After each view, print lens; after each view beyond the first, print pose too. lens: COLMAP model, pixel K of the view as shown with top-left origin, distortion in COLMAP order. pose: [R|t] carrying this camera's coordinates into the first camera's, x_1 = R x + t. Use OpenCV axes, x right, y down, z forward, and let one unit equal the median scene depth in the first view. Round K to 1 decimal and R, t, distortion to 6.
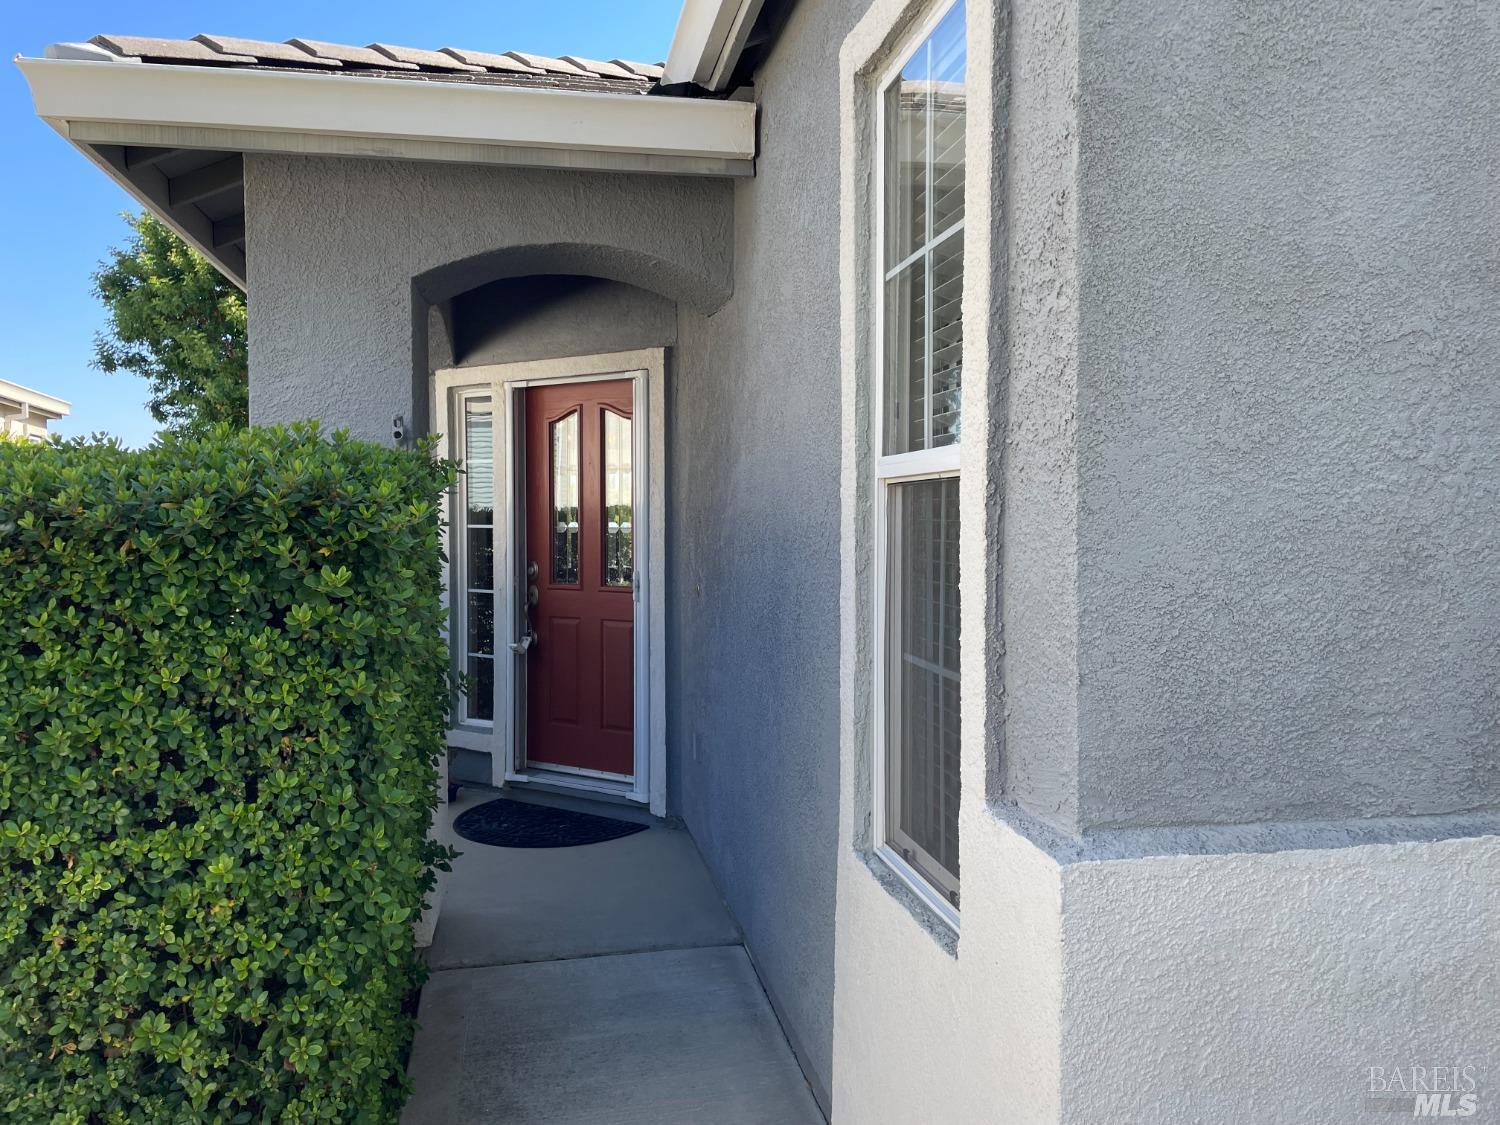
lens RADIAL K [[1141.0, 0, 750.8], [0, 1141.0, 556.3], [0, 0, 1]] dist [0.094922, -0.128549]
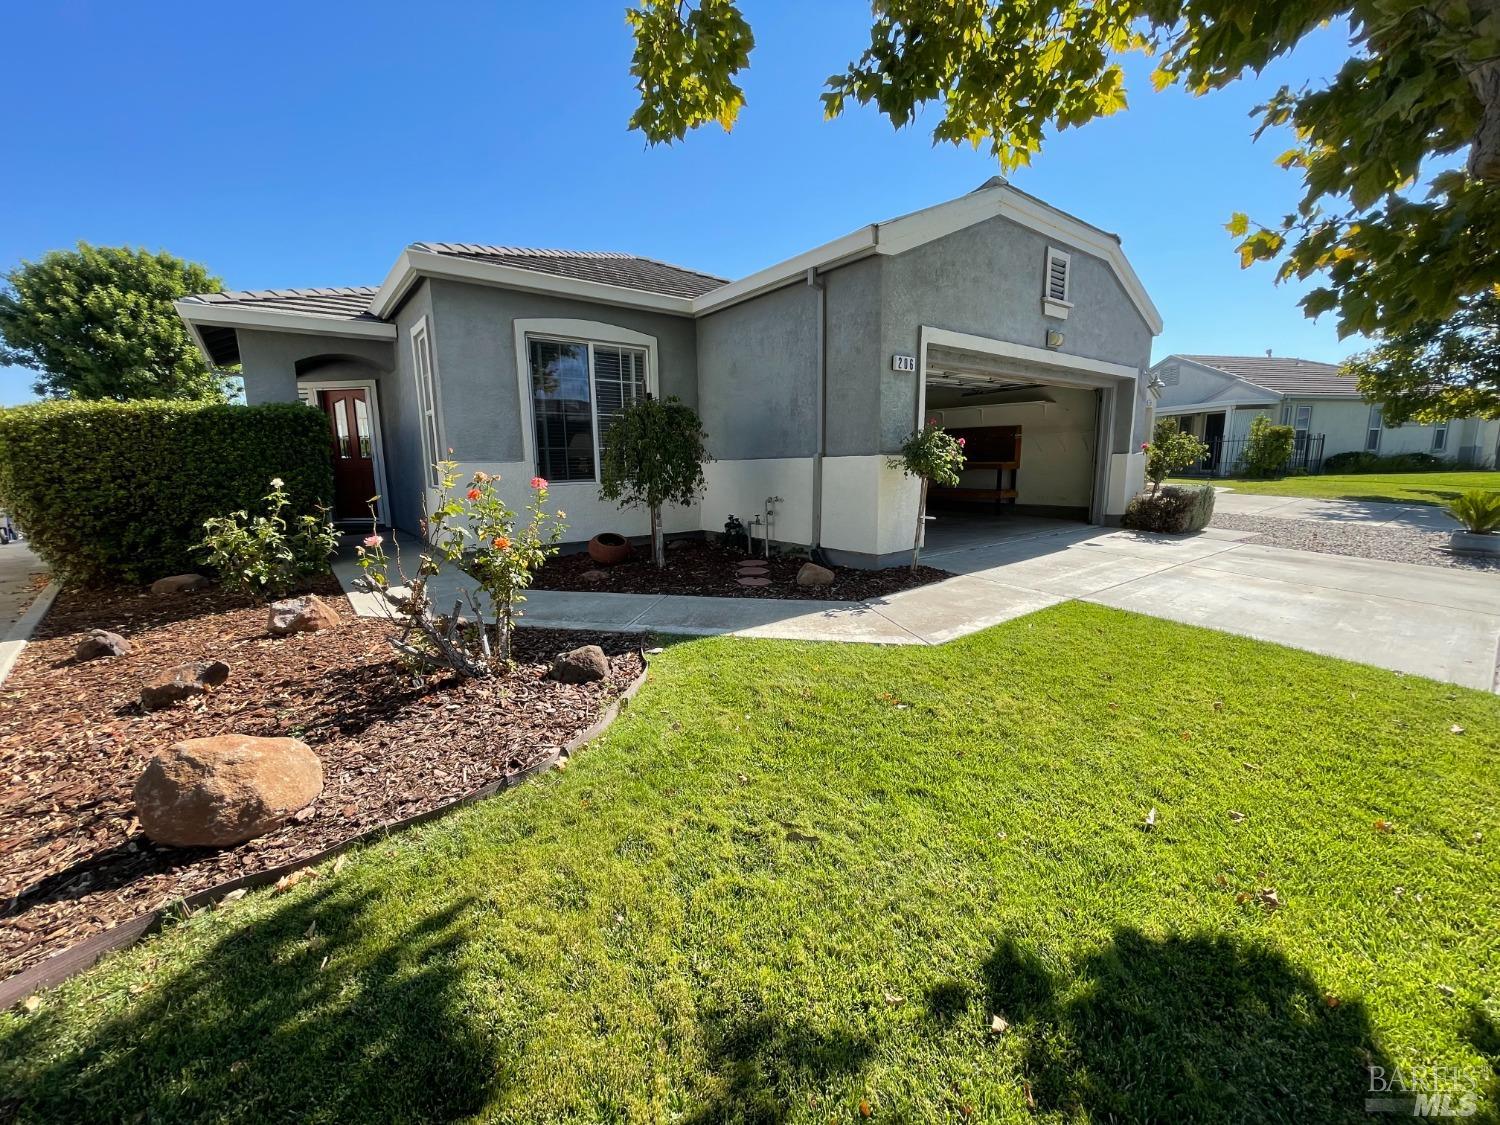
lens RADIAL K [[605.7, 0, 752.2], [0, 605.7, 563.9], [0, 0, 1]] dist [-0.001243, 0.000273]
pose [[0.895534, -0.081479, 0.437469, 0.064050], [0.024601, 0.990655, 0.134152, 0.097905], [-0.444312, -0.109376, 0.889170, -0.802773]]
